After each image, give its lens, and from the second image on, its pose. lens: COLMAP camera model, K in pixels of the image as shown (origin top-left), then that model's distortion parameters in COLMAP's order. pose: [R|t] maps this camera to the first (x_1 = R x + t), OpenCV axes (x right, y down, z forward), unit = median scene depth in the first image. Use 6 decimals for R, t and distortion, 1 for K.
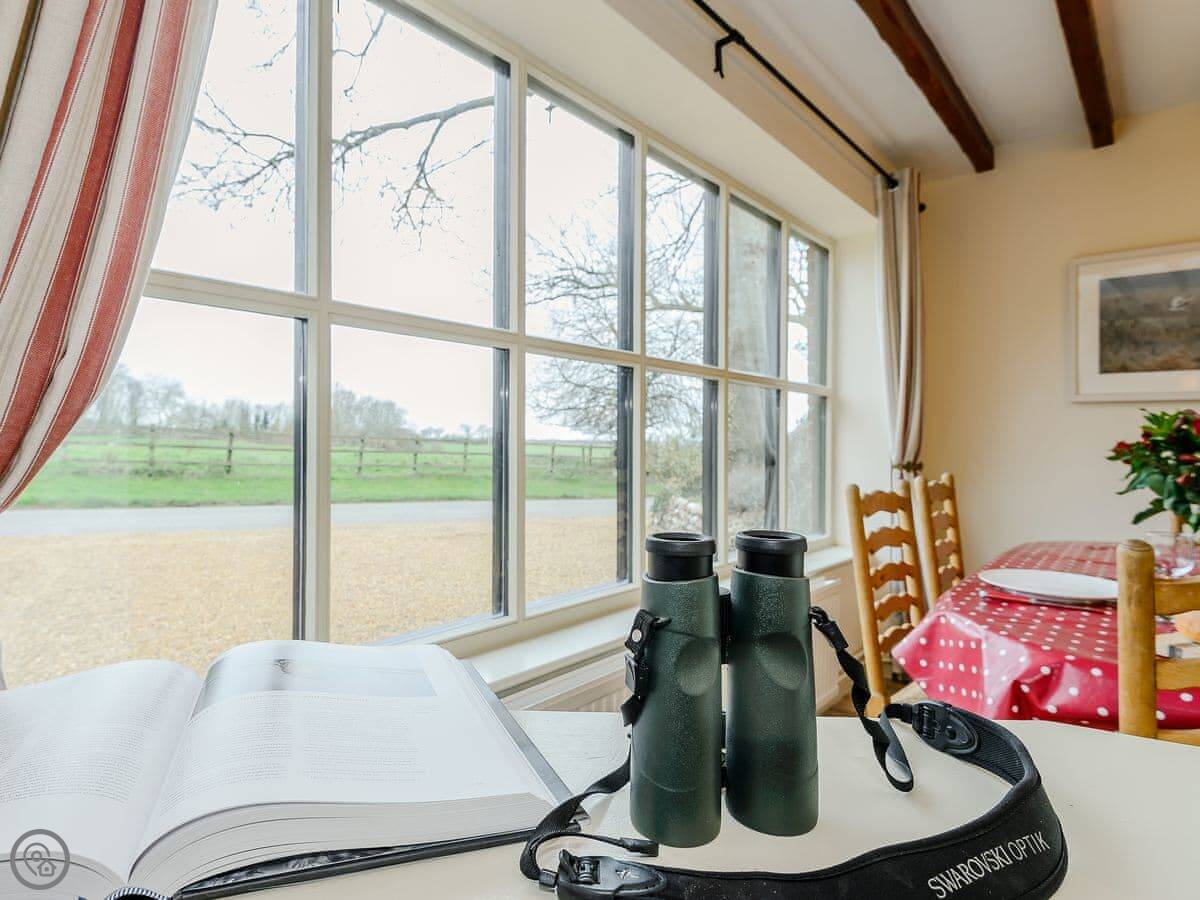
lens RADIAL K [[661.4, 0, 600.0], [0, 661.4, 450.0], [0, 0, 1]] dist [0.001396, 0.000254]
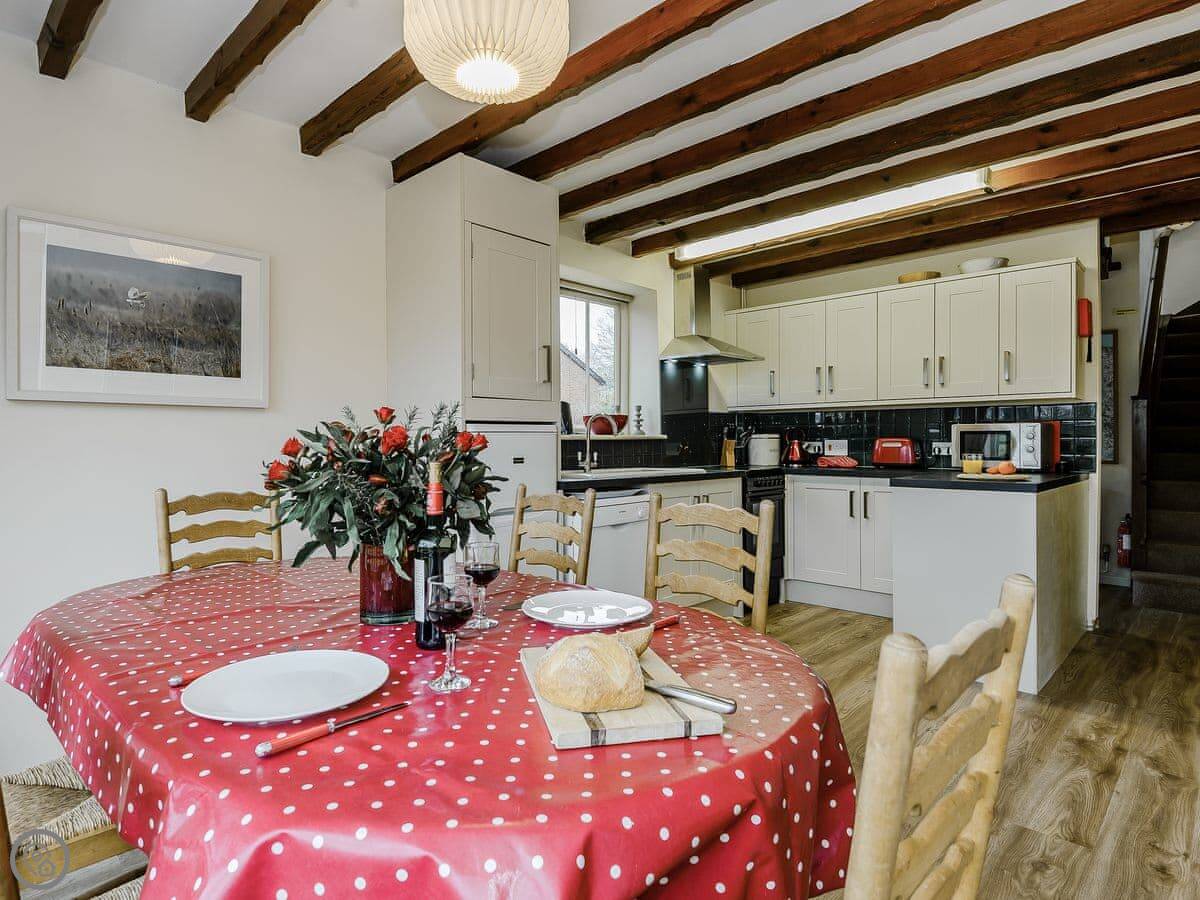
lens RADIAL K [[683.1, 0, 525.0], [0, 683.1, 446.5], [0, 0, 1]] dist [-0.015001, 0.000187]
pose [[0.105937, -0.010328, 0.994319, 0.022892], [0.015629, 0.999840, 0.008721, -0.018740], [-0.994250, 0.014616, 0.106081, 0.372283]]
